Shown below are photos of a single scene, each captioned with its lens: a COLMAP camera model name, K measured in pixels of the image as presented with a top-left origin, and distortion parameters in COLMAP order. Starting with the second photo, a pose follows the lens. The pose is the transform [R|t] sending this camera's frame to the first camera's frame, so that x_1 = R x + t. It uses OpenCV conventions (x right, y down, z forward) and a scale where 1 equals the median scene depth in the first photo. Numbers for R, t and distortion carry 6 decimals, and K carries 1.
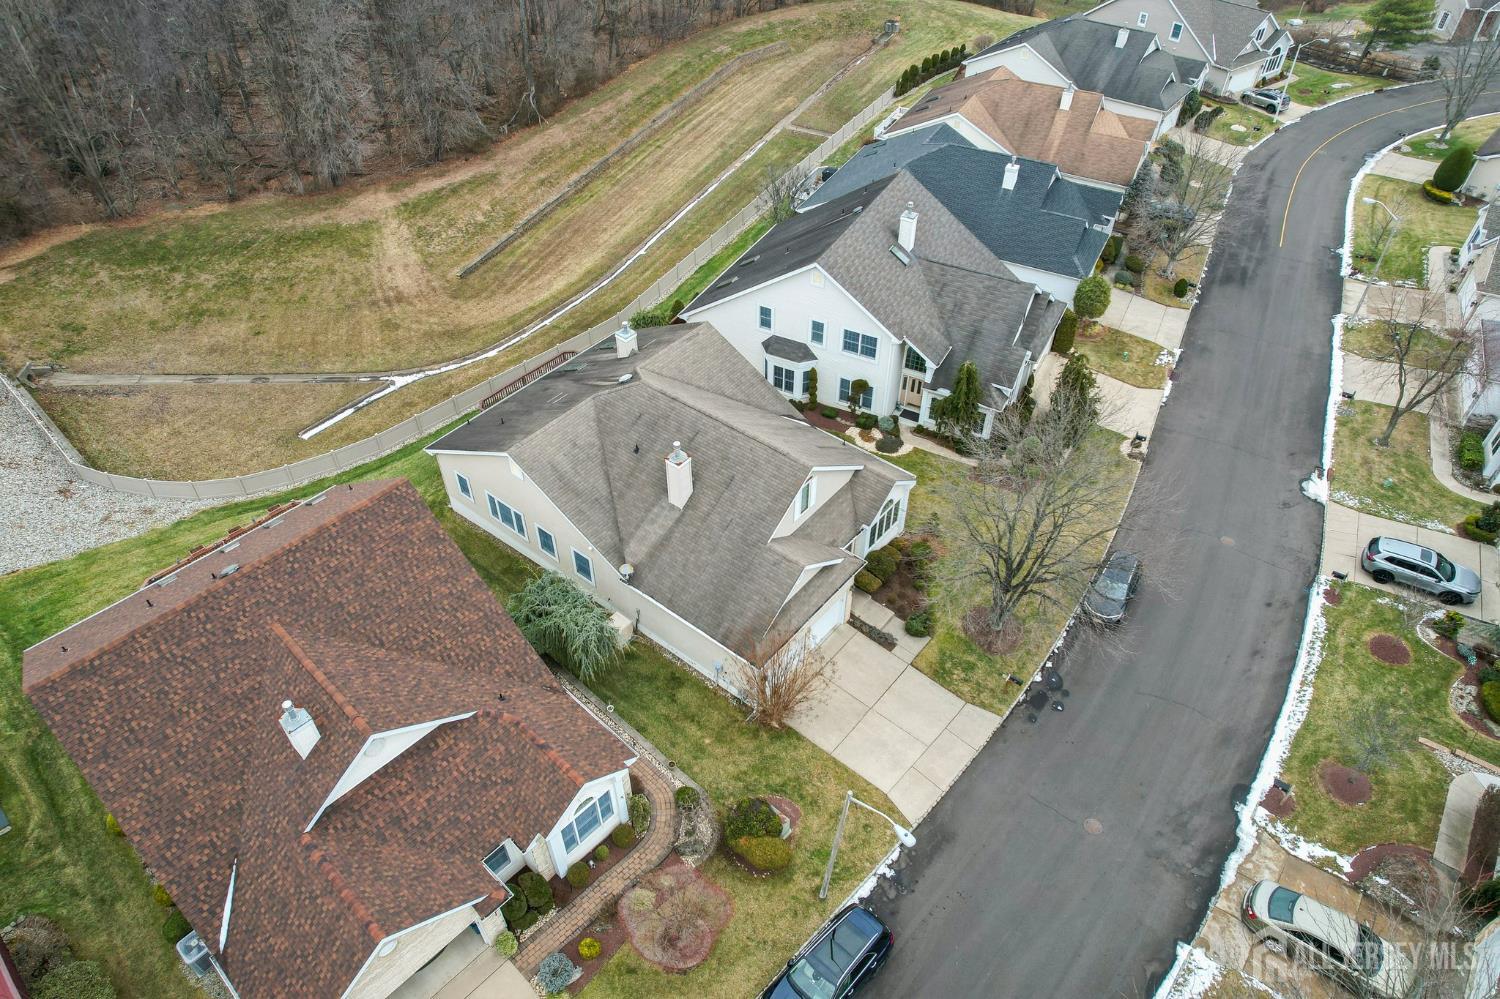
lens RADIAL K [[952.0, 0, 745.0], [0, 952.0, 486.1], [0, 0, 1]] dist [-0.090366, 0.084142]
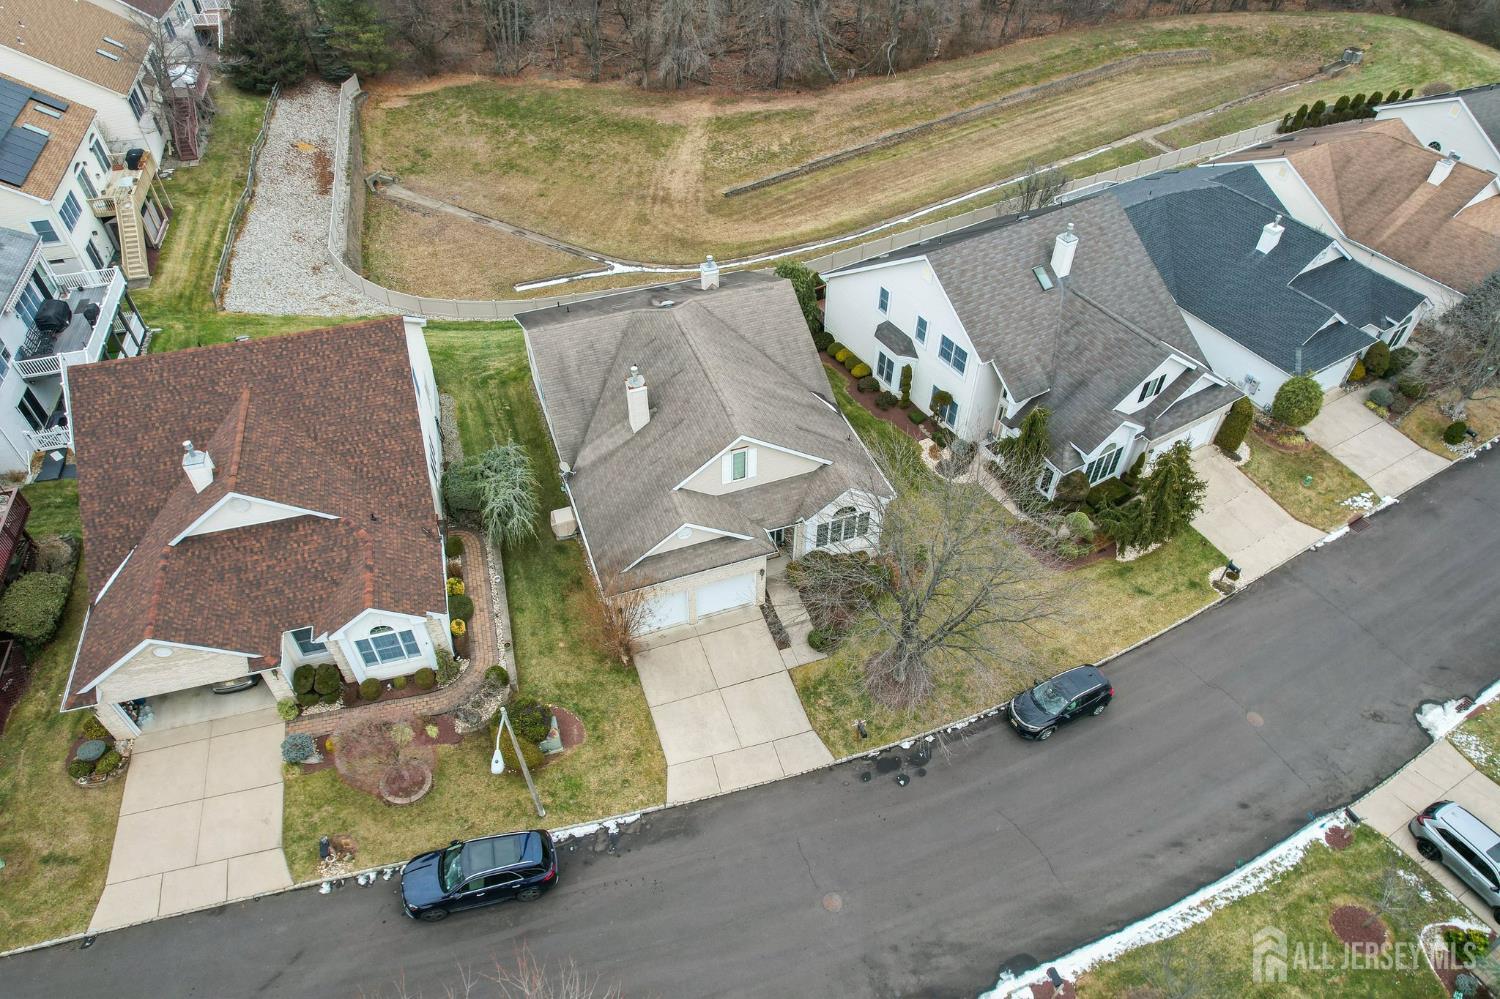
lens RADIAL K [[952.0, 0, 745.0], [0, 952.0, 486.1], [0, 0, 1]] dist [-0.090366, 0.084142]
pose [[0.858234, 0.361707, -0.364146, 0.322687], [-0.349441, 0.931432, 0.101615, -0.051379], [0.375932, 0.040038, 0.925782, 0.069149]]
